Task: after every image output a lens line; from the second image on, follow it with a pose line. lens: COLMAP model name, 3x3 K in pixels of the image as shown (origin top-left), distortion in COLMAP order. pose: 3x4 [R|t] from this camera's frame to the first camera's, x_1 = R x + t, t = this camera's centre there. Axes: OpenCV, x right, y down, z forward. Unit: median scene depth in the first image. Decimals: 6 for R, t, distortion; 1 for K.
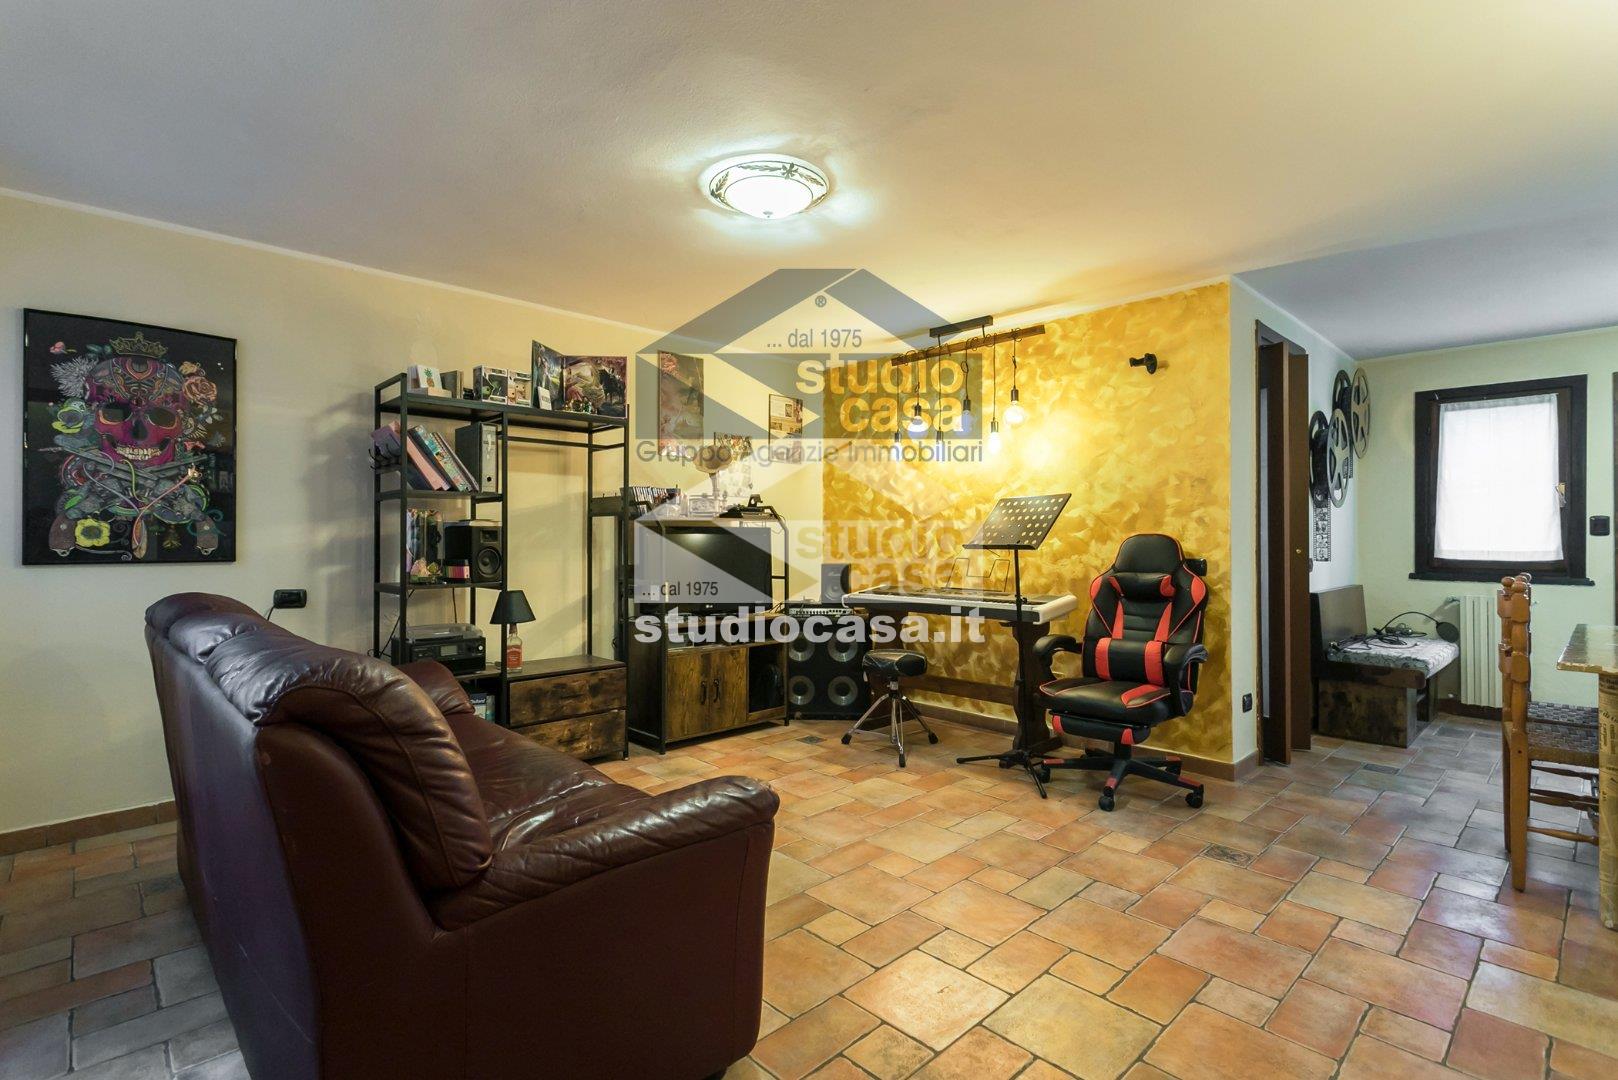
lens RADIAL K [[770.8, 0, 808.5], [0, 770.8, 537.3], [0, 0, 1]] dist [0.000089, 0.001557]
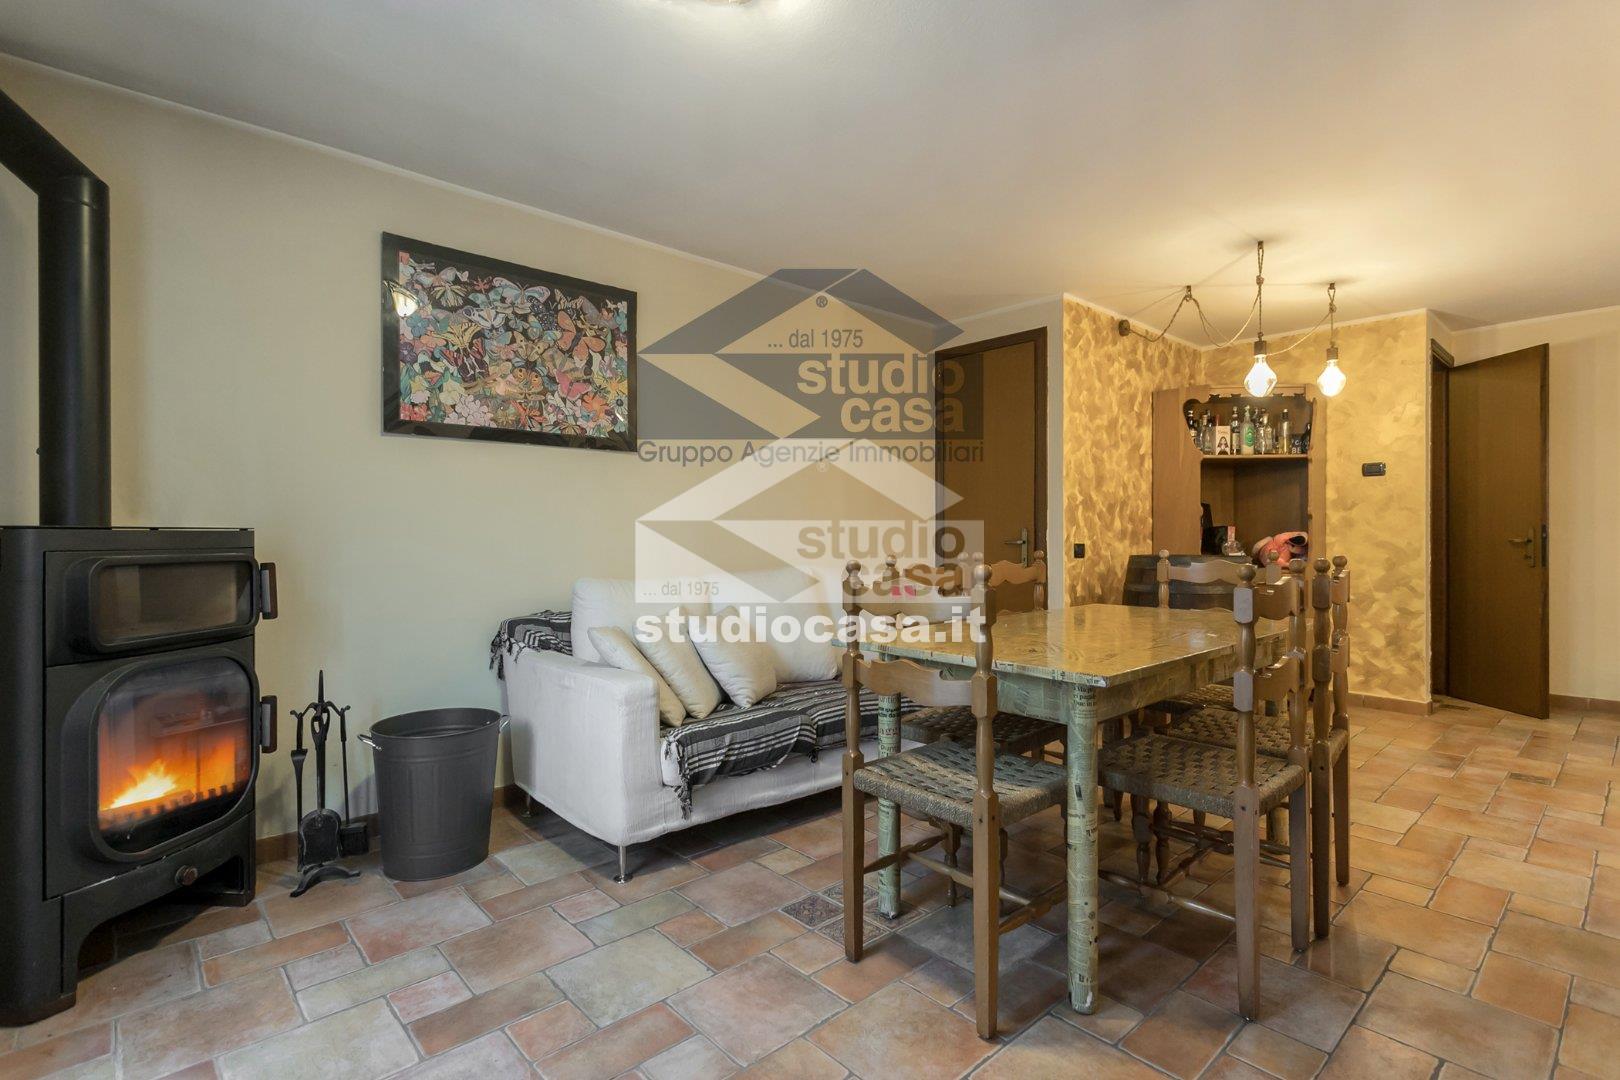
lens RADIAL K [[771.7, 0, 809.7], [0, 771.7, 533.0], [0, 0, 1]] dist [0.000089, 0.001557]
pose [[-0.999704, 0.000467, 0.024318, 1.030754], [0.000574, 0.999990, 0.004398, 0.016891], [-0.024316, 0.004411, -0.999695, 1.302468]]
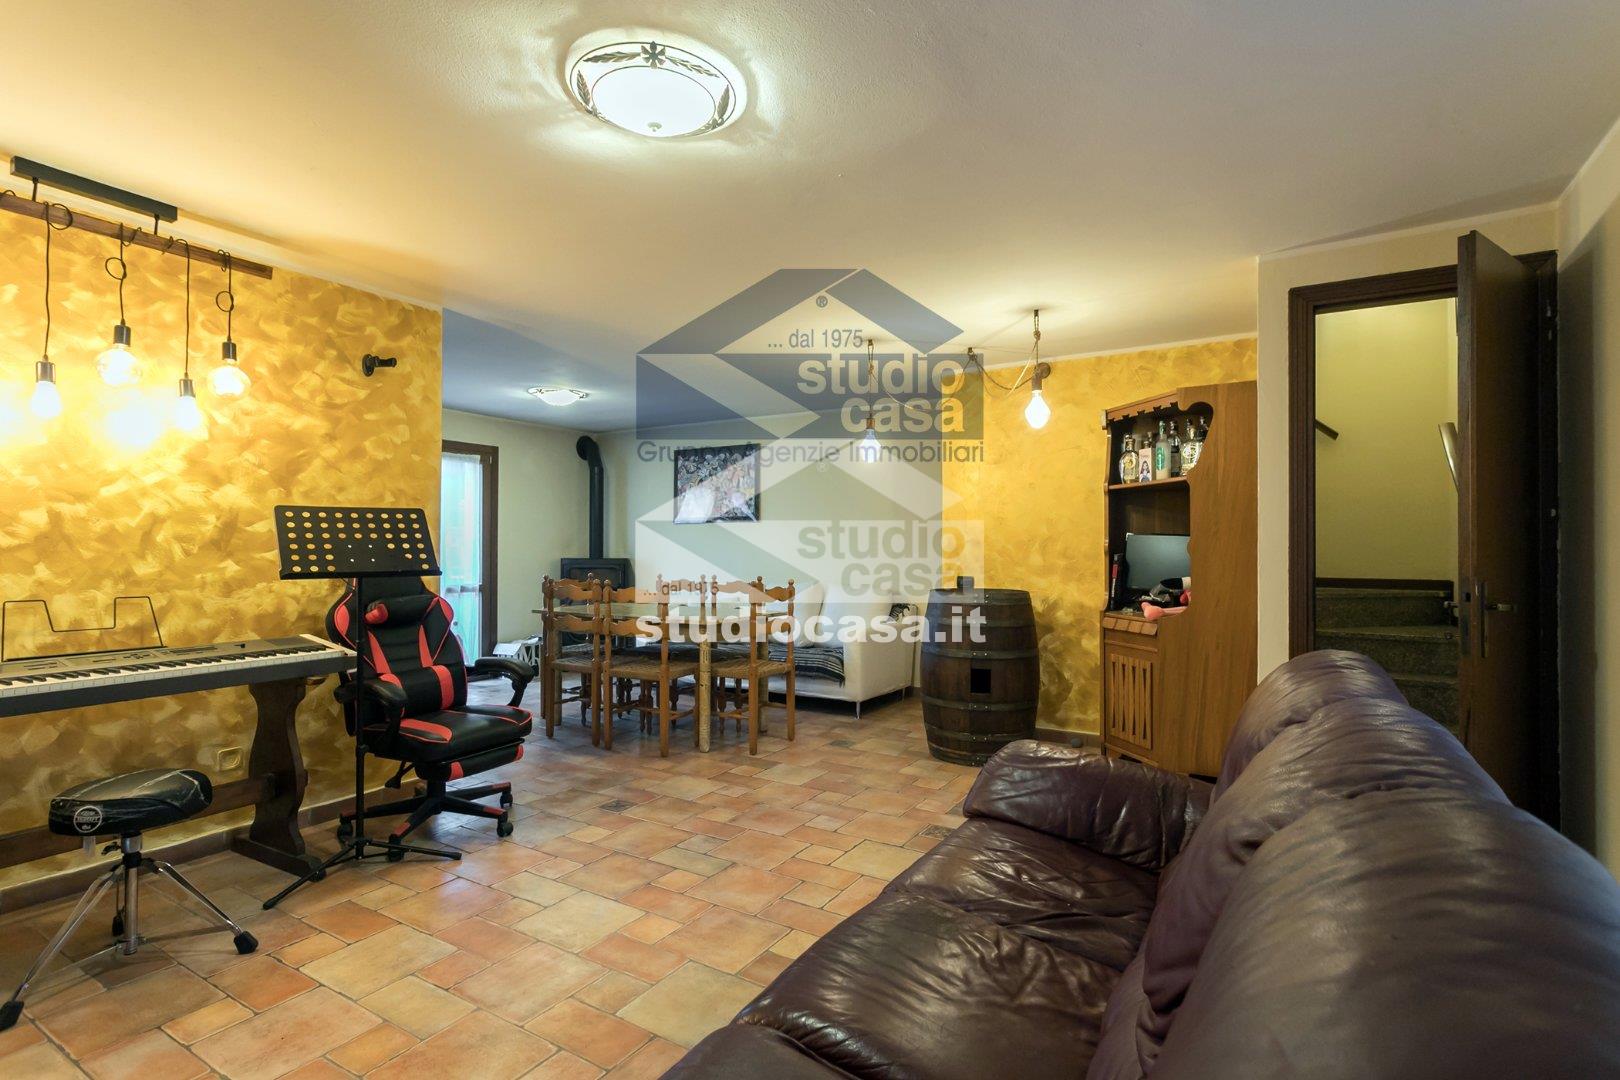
lens RADIAL K [[771.7, 0, 813.6], [0, 771.7, 538.5], [0, 0, 1]] dist [0.000089, 0.001557]
pose [[-0.260228, 0.010718, 0.965488, -0.576648], [-0.000186, 0.999938, -0.011151, -0.012993], [-0.965547, -0.003082, -0.260210, 0.754058]]
